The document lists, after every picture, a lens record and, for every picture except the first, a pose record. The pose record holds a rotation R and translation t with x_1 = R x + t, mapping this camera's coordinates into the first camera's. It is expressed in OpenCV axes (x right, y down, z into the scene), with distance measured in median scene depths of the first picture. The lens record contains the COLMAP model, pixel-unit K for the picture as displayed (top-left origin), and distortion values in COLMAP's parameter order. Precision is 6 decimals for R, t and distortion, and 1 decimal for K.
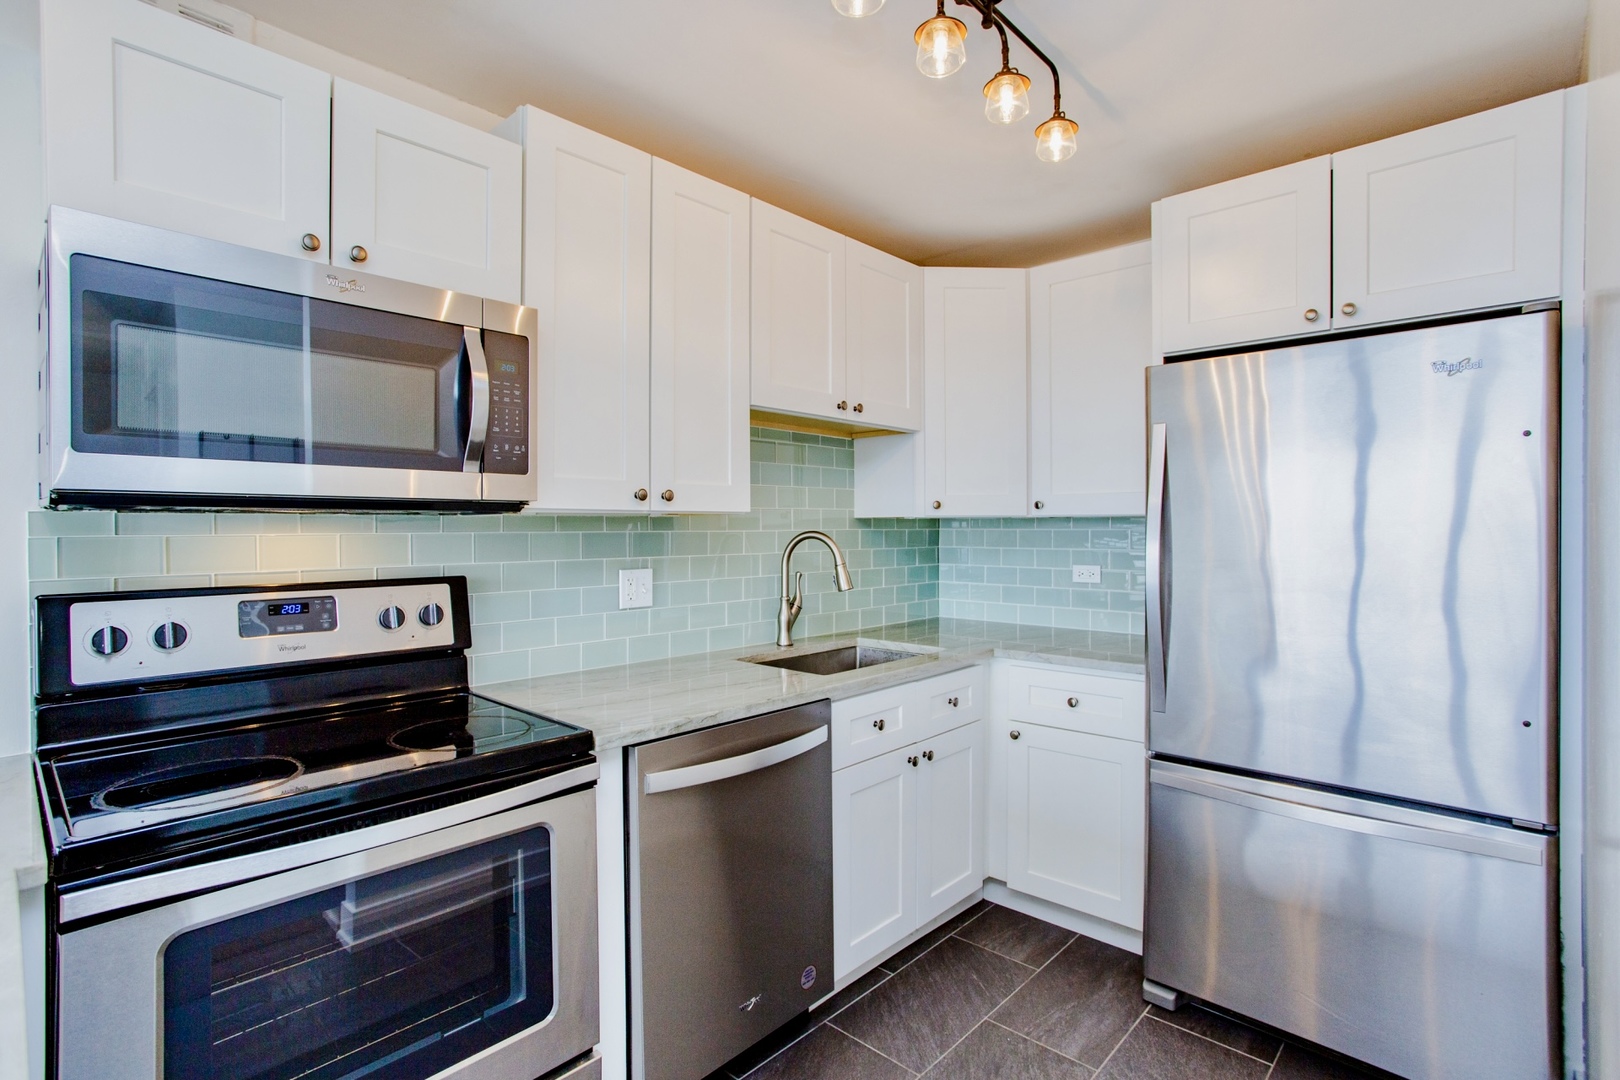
lens RADIAL K [[789.4, 0, 806.8], [0, 789.4, 534.5], [0, 0, 1]] dist [-0.010857, 0.007990]
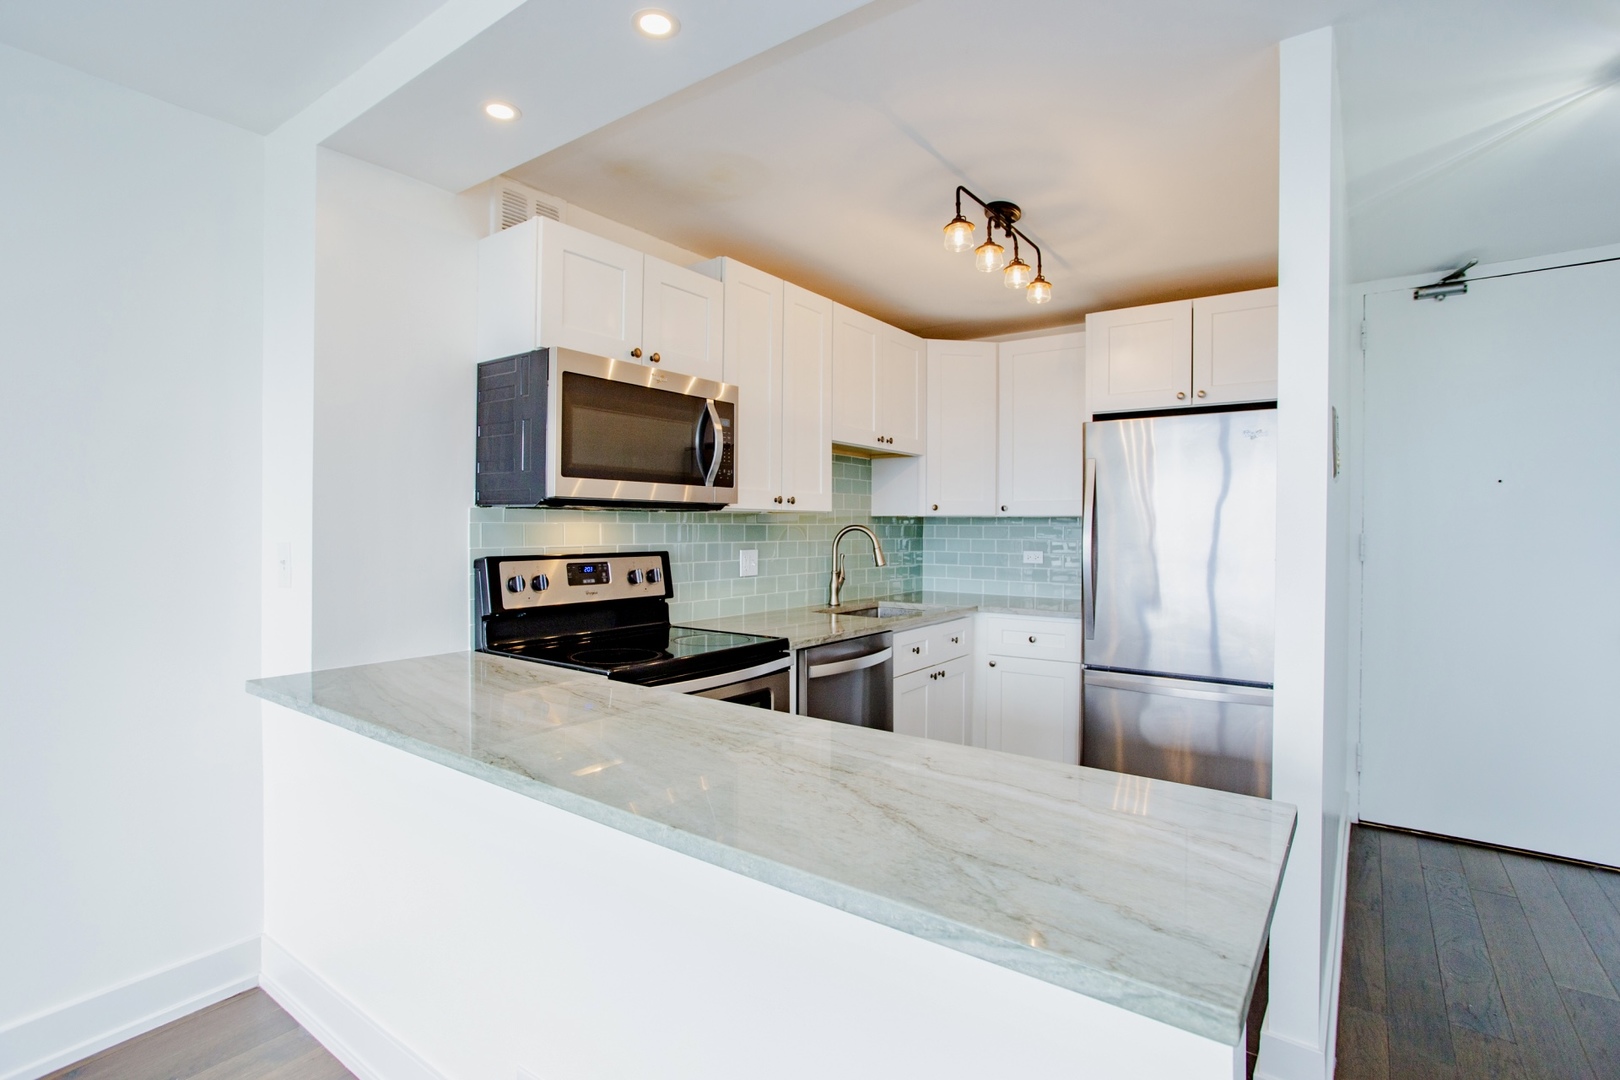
lens RADIAL K [[789.4, 0, 809.9], [0, 789.4, 534.7], [0, 0, 1]] dist [-0.010857, 0.007990]
pose [[0.992236, 0.006774, 0.124183, -0.331161], [-0.007058, 0.999973, 0.001850, 0.014655], [-0.124167, -0.002712, 0.992258, -0.539787]]
